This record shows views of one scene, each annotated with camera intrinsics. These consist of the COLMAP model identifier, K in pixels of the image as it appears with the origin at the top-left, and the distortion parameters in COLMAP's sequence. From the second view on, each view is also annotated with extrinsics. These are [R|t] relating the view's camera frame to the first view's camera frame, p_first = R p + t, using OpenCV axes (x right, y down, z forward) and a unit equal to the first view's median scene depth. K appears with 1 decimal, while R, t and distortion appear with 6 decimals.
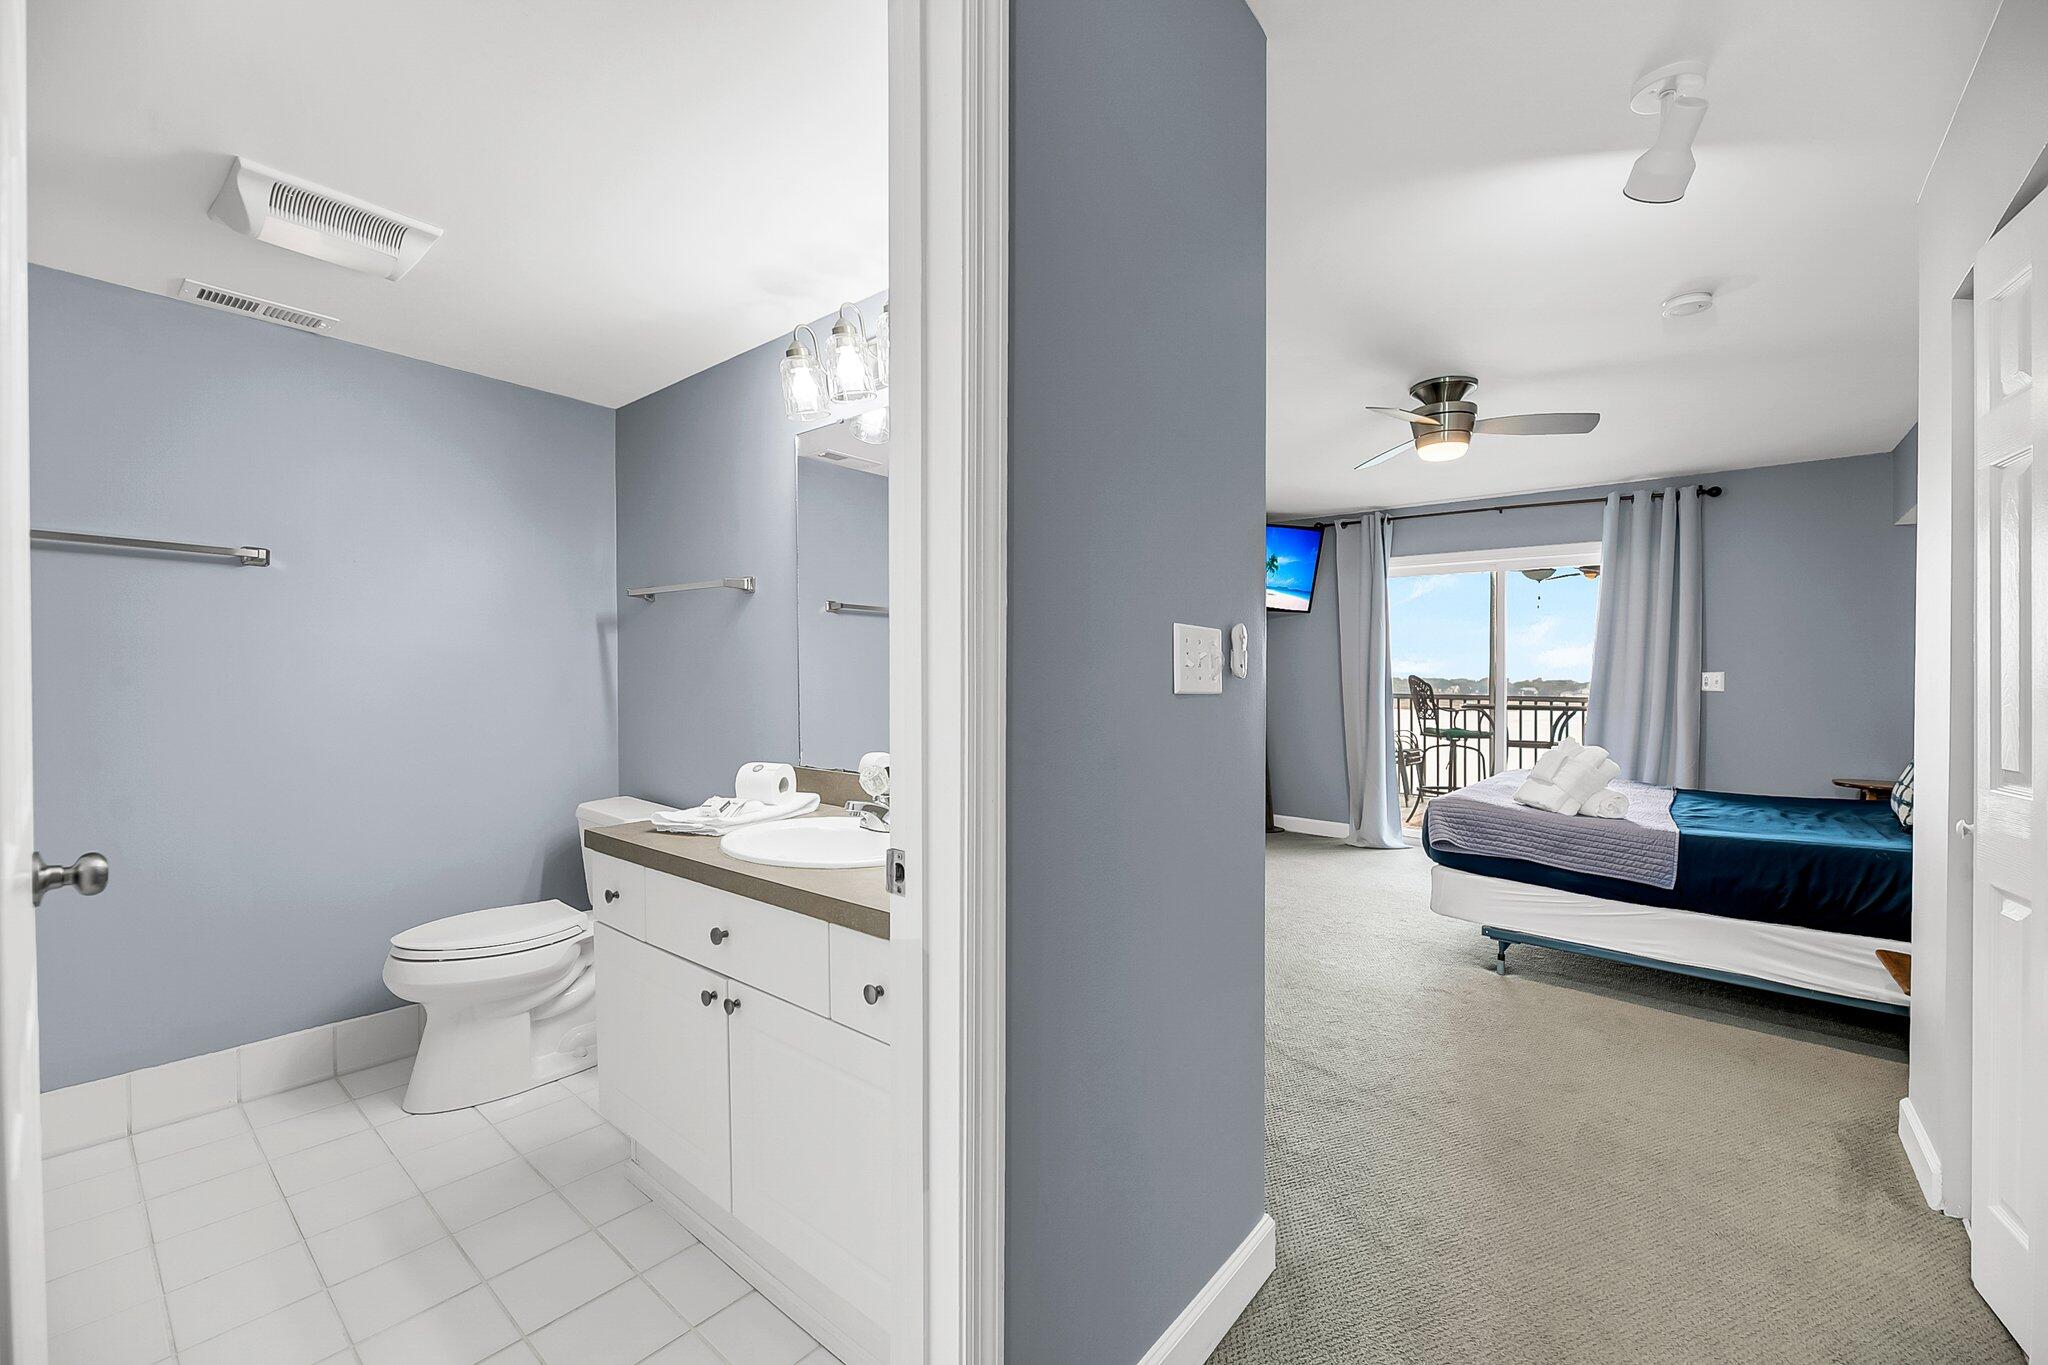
lens RADIAL K [[820.3, 0, 1015.9], [0, 820.3, 669.2], [0, 0, 1]] dist [-0.000568, -0.003333]
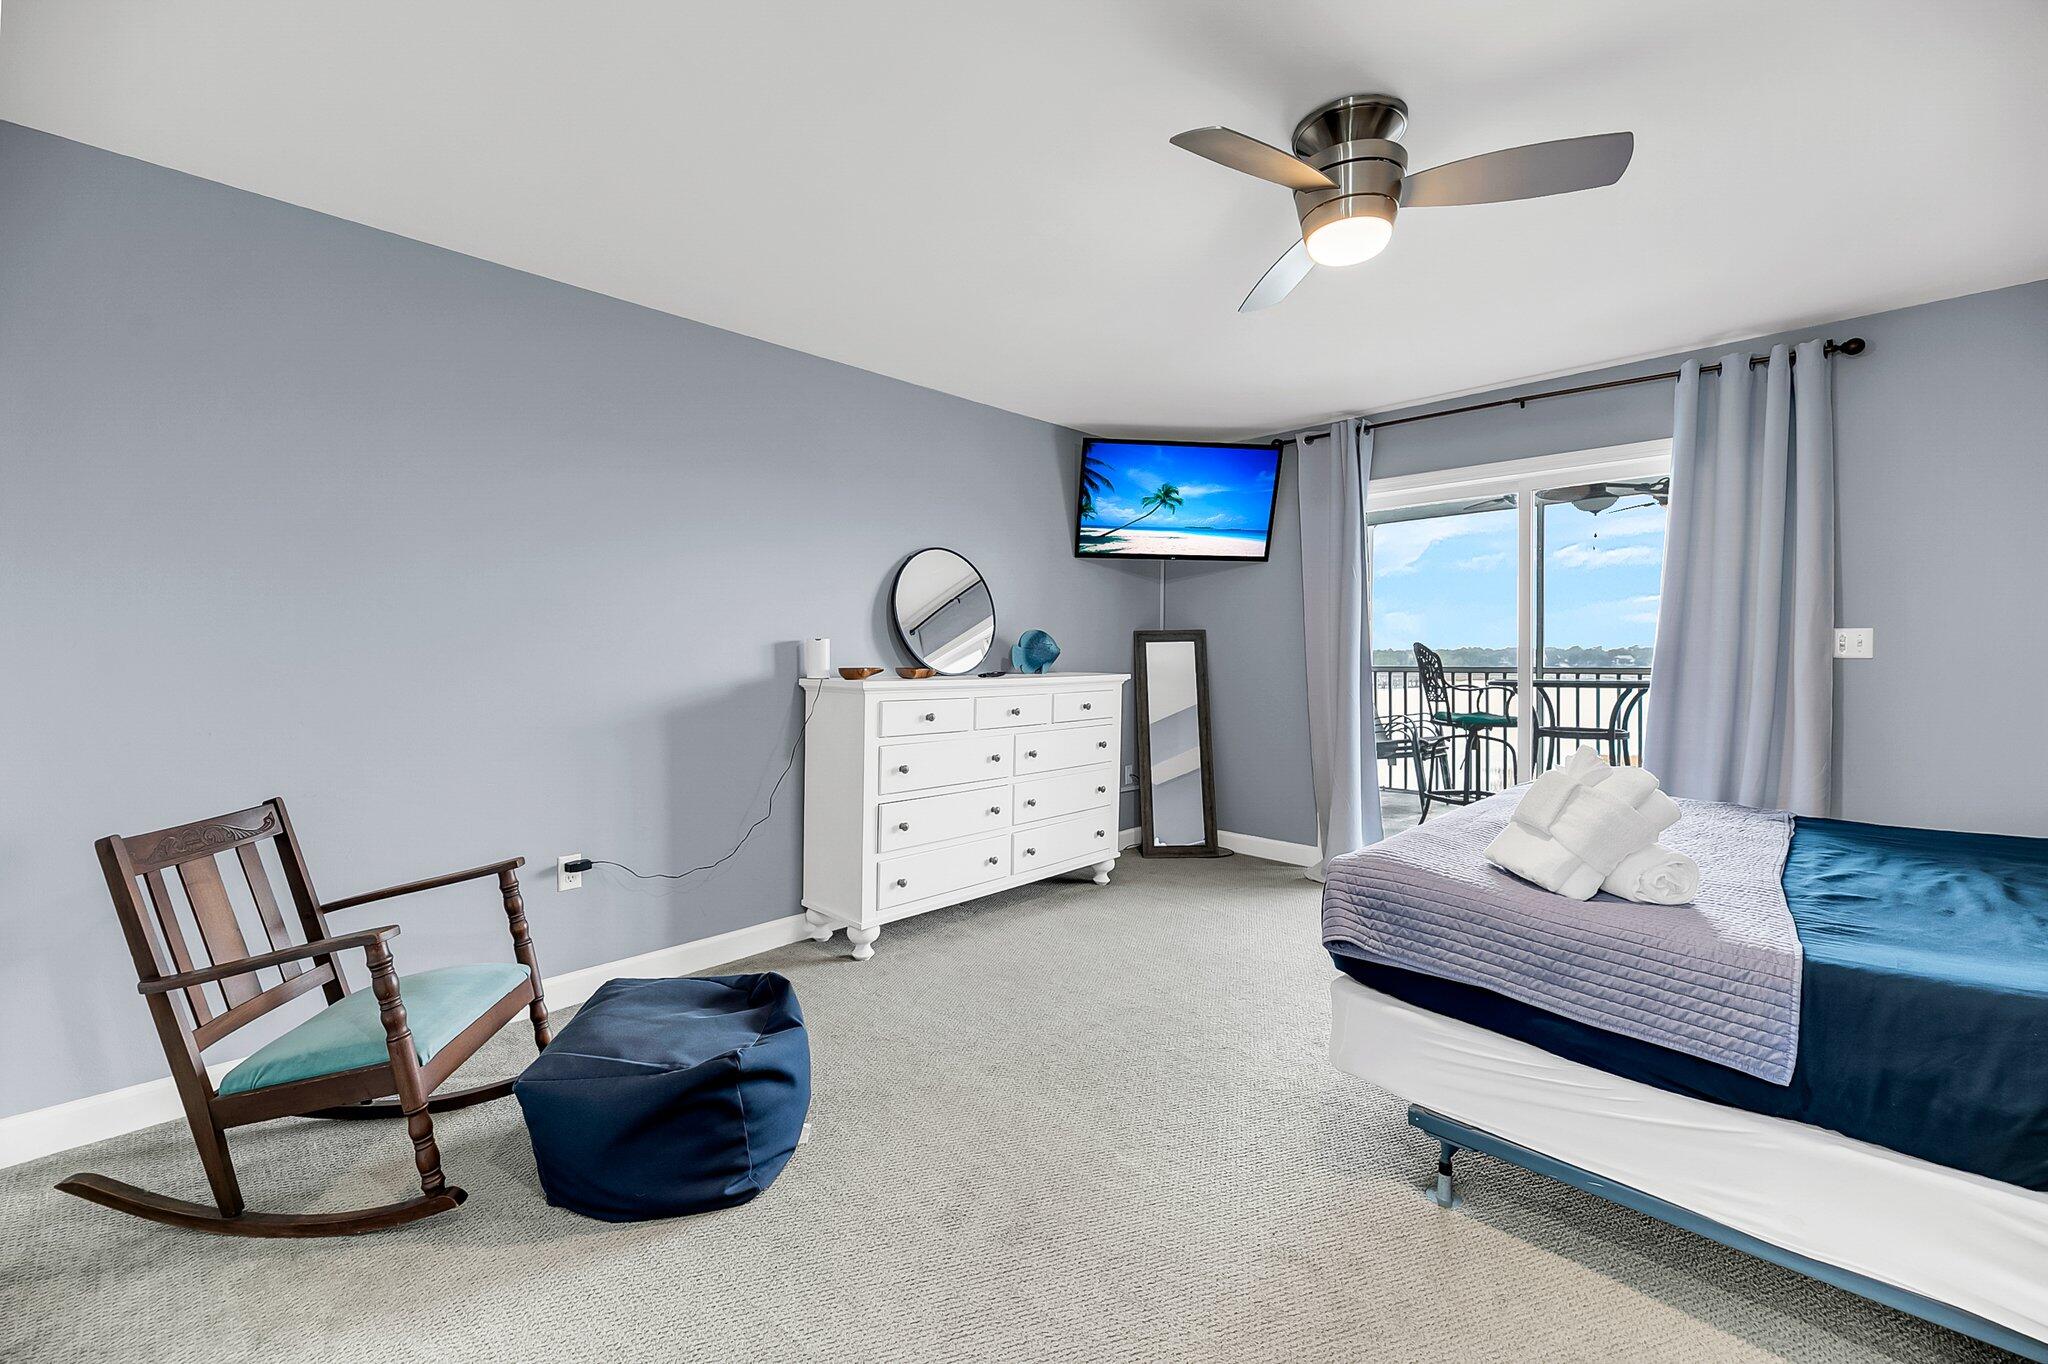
lens RADIAL K [[827.9, 0, 1026.1], [0, 827.9, 651.8], [0, 0, 1]] dist [-0.001424, -0.000515]
pose [[0.997577, -0.014634, -0.068013, 0.187823], [0.015211, 0.999852, 0.007978, 0.004998], [0.067886, -0.008994, 0.997653, 0.233567]]
